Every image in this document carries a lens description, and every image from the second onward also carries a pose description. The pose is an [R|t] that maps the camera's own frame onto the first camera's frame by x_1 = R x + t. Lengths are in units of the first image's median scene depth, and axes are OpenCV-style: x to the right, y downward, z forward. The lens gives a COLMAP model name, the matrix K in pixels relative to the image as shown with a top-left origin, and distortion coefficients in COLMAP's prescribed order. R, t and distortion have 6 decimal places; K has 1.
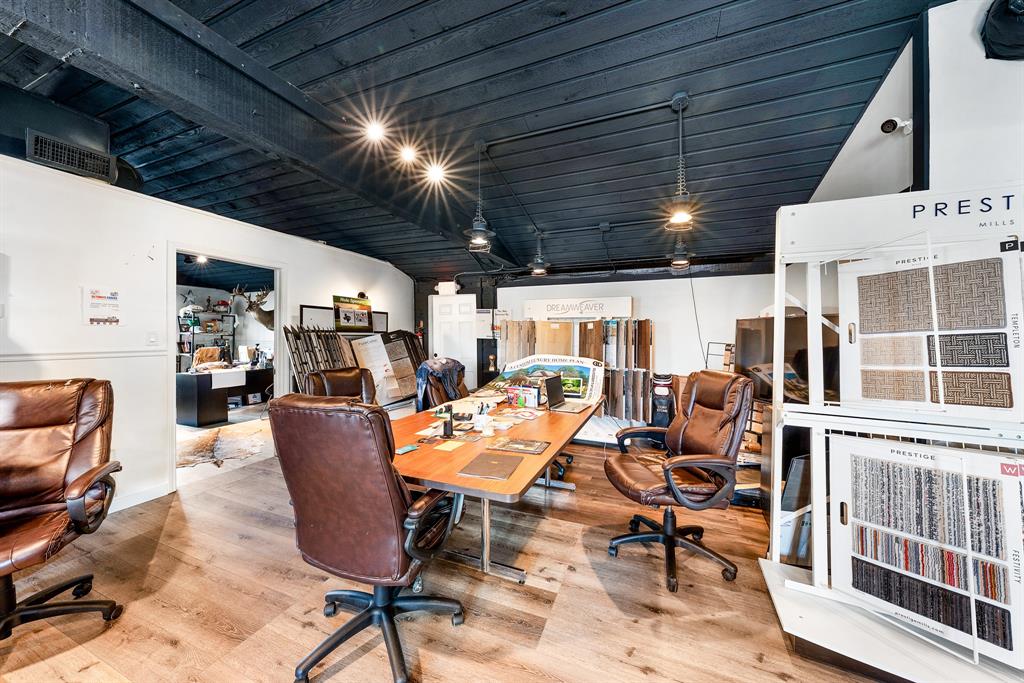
lens RADIAL K [[352.9, 0, 507.0], [0, 352.9, 337.6], [0, 0, 1]] dist [-0.002098, -0.000007]
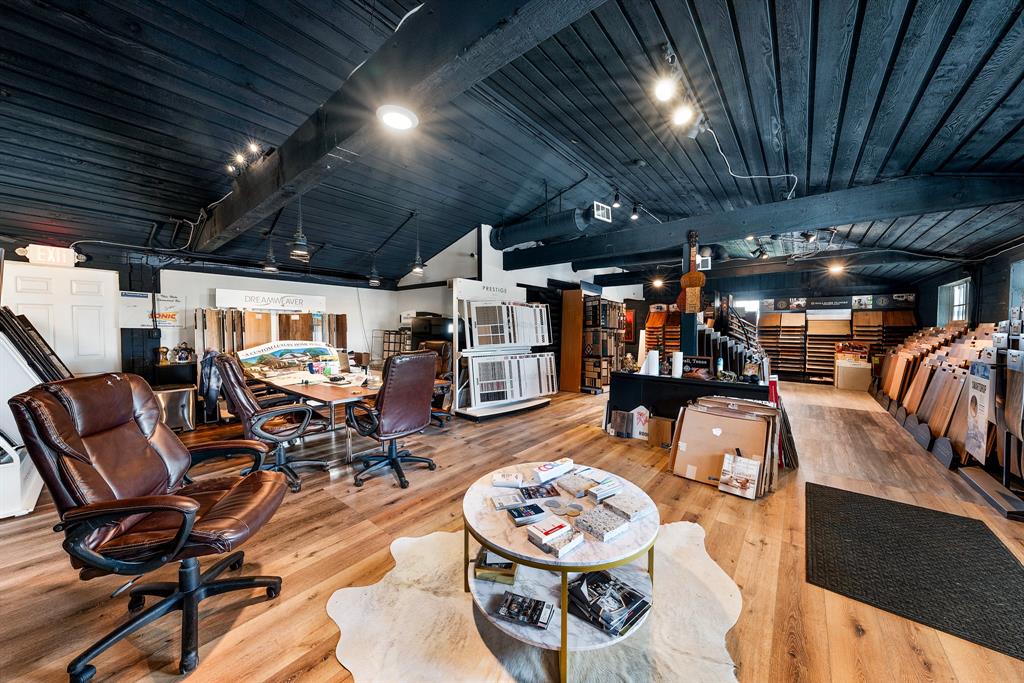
lens RADIAL K [[352.9, 0, 508.8], [0, 352.9, 337.8], [0, 0, 1]] dist [-0.002098, -0.000007]
pose [[0.296957, -0.029353, 0.954440, -1.809589], [0.002832, 0.999550, 0.029860, 0.009325], [-0.954887, -0.006164, 0.296906, -0.196693]]
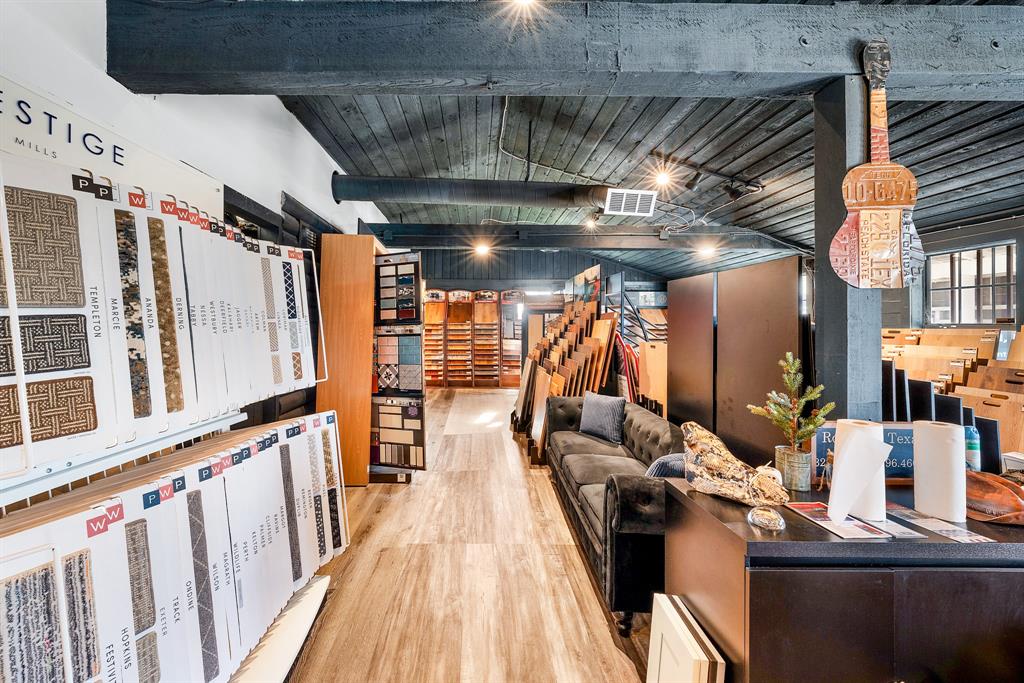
lens RADIAL K [[390.7, 0, 485.2], [0, 390.7, 319.7], [0, 0, 1]] dist [-0.003478, -0.000202]
pose [[-0.397837, 0.005237, 0.917441, 0.344947], [-0.004081, 0.999964, -0.007478, -0.001641], [-0.917447, -0.006719, -0.397802, 0.449766]]
